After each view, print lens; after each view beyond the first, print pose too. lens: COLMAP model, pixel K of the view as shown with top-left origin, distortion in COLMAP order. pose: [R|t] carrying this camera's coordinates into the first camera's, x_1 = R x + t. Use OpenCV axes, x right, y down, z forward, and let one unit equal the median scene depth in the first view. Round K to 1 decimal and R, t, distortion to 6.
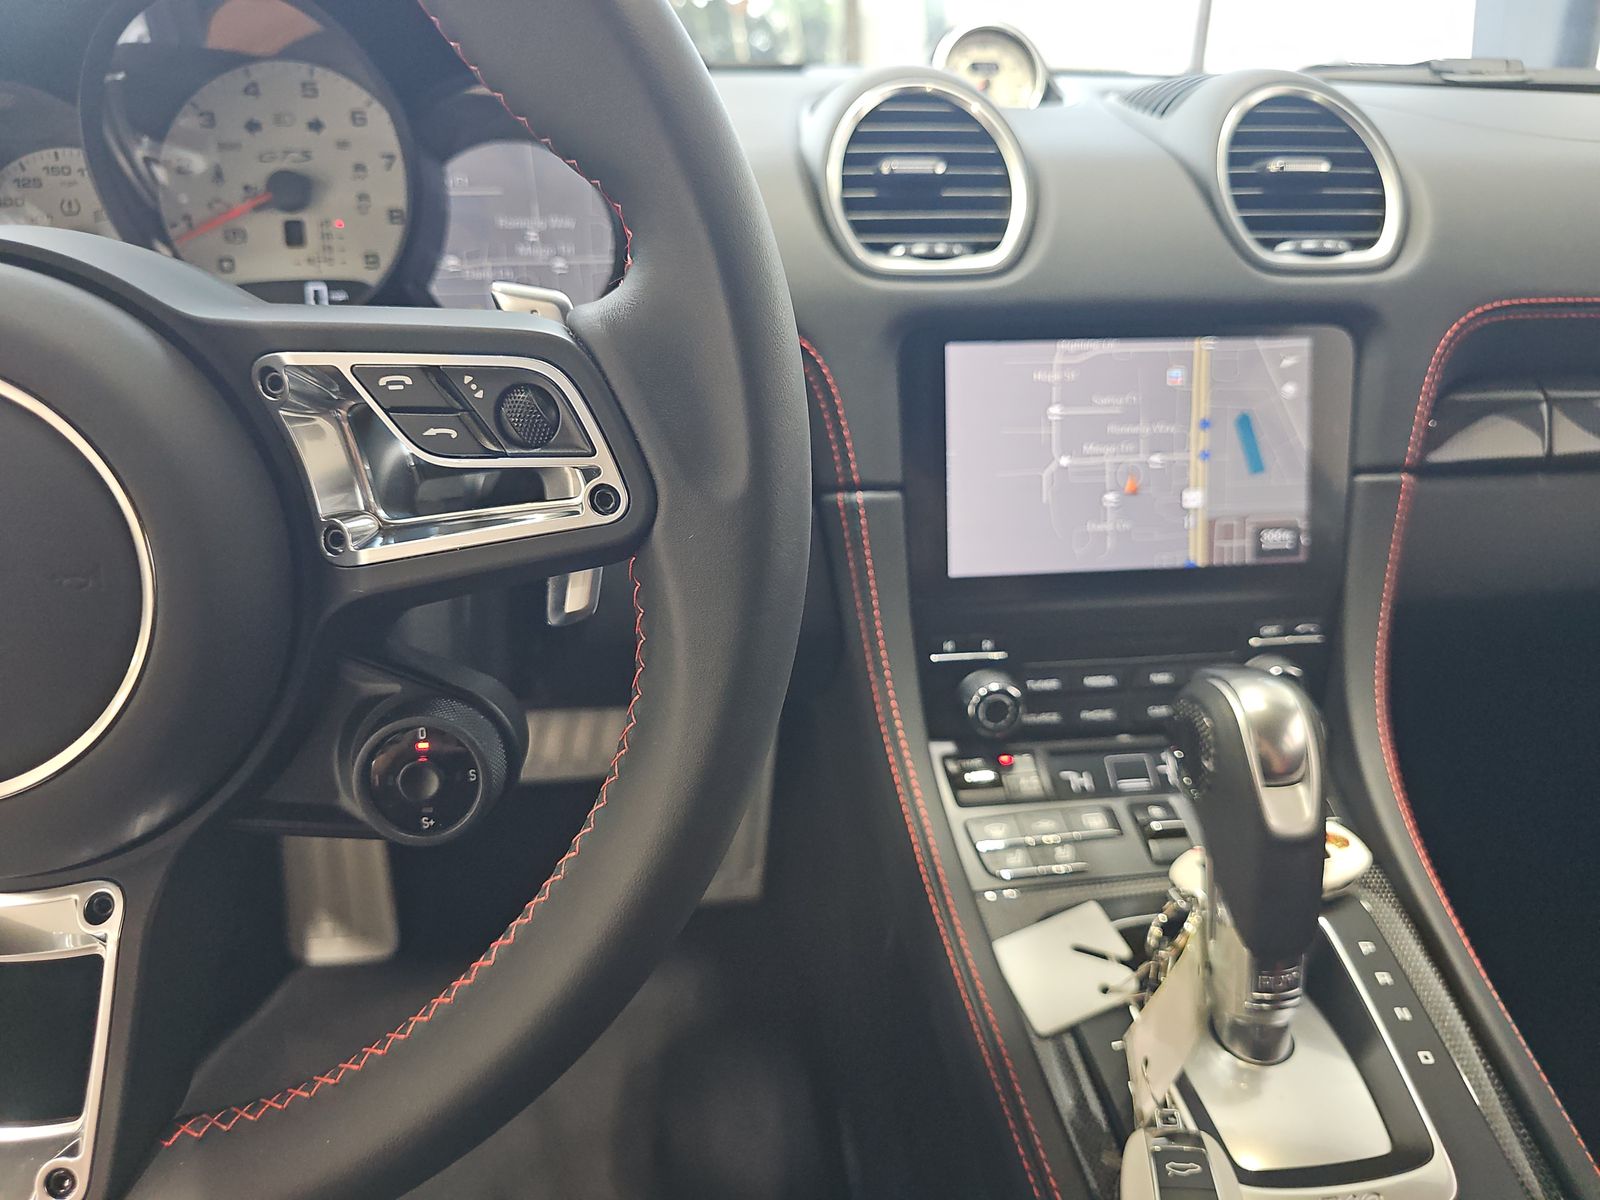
lens RADIAL K [[1055.7, 0, 790.2], [0, 1055.7, 612.0], [0, 0, 1]] dist [0.003226, -0.003066]
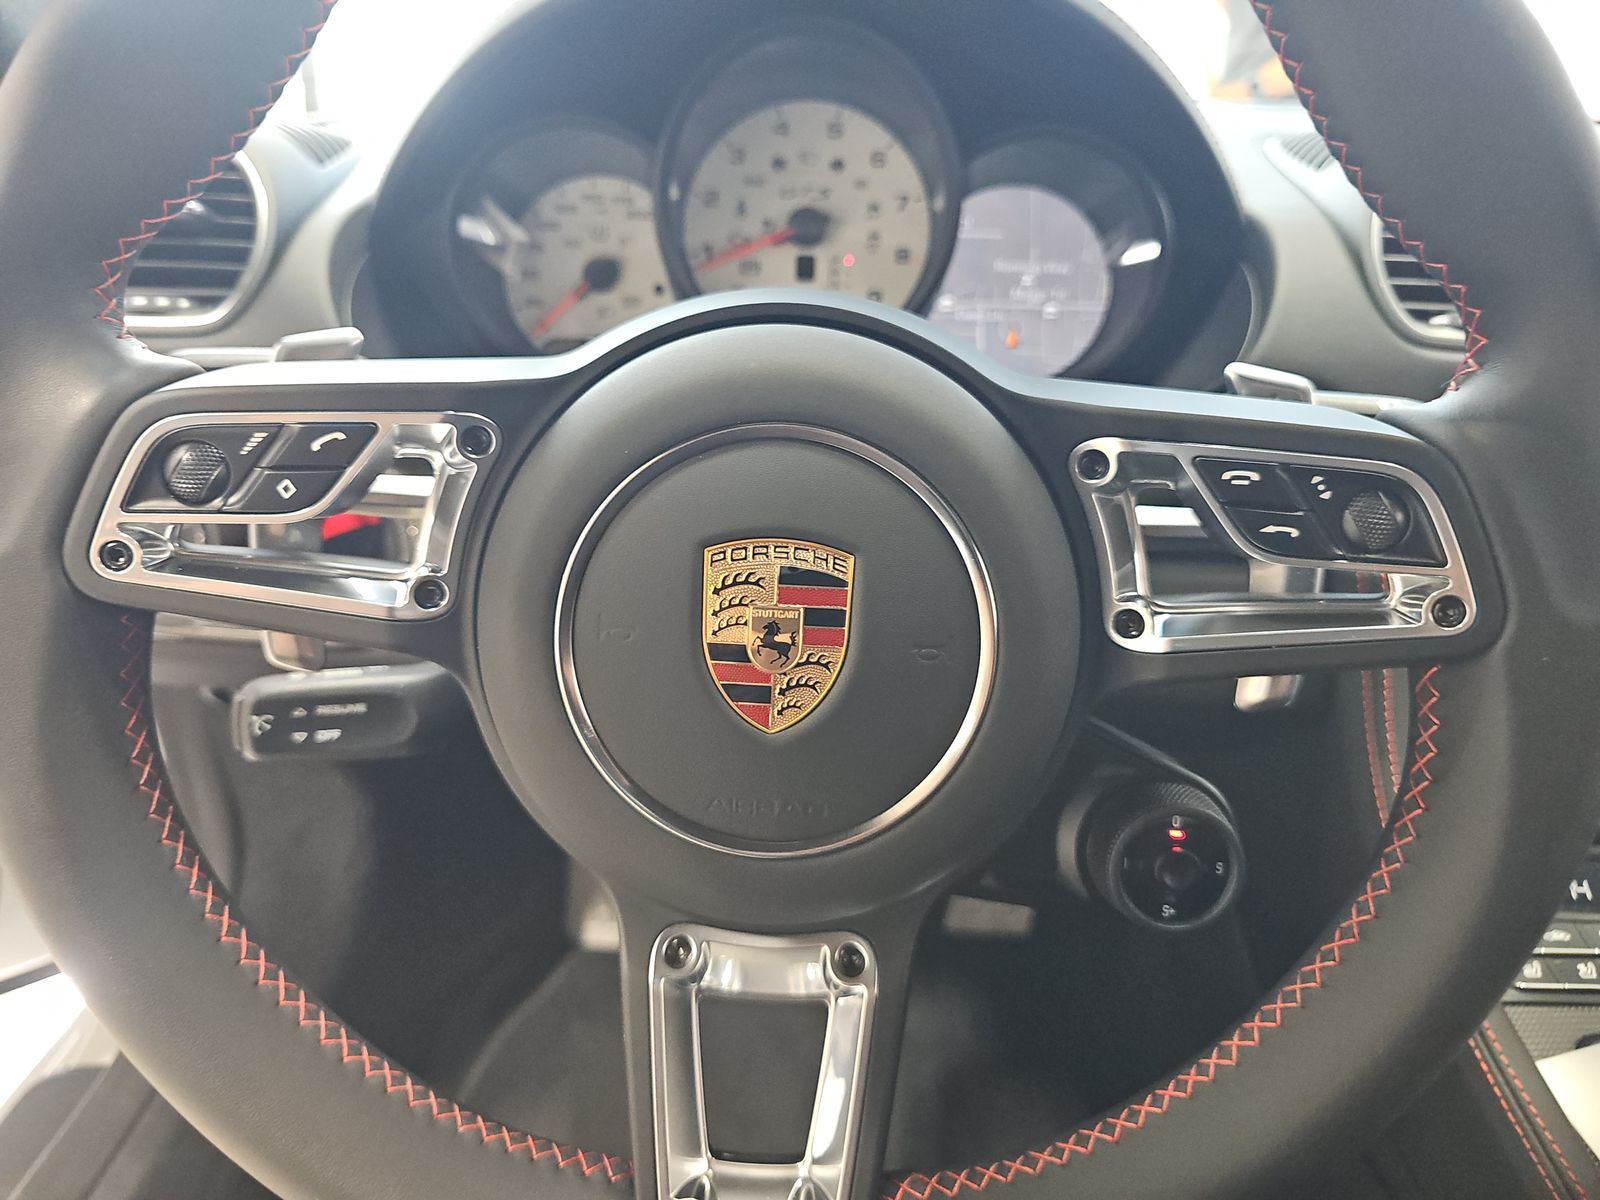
lens RADIAL K [[1055.7, 0, 799.8], [0, 1055.7, 595.5], [0, 0, 1]] dist [0.003226, -0.003066]
pose [[0.991355, 0.080867, -0.103326, -0.347637], [-0.082182, 0.996581, -0.008529, -0.033205], [0.102283, 0.016947, 0.994611, -0.014214]]
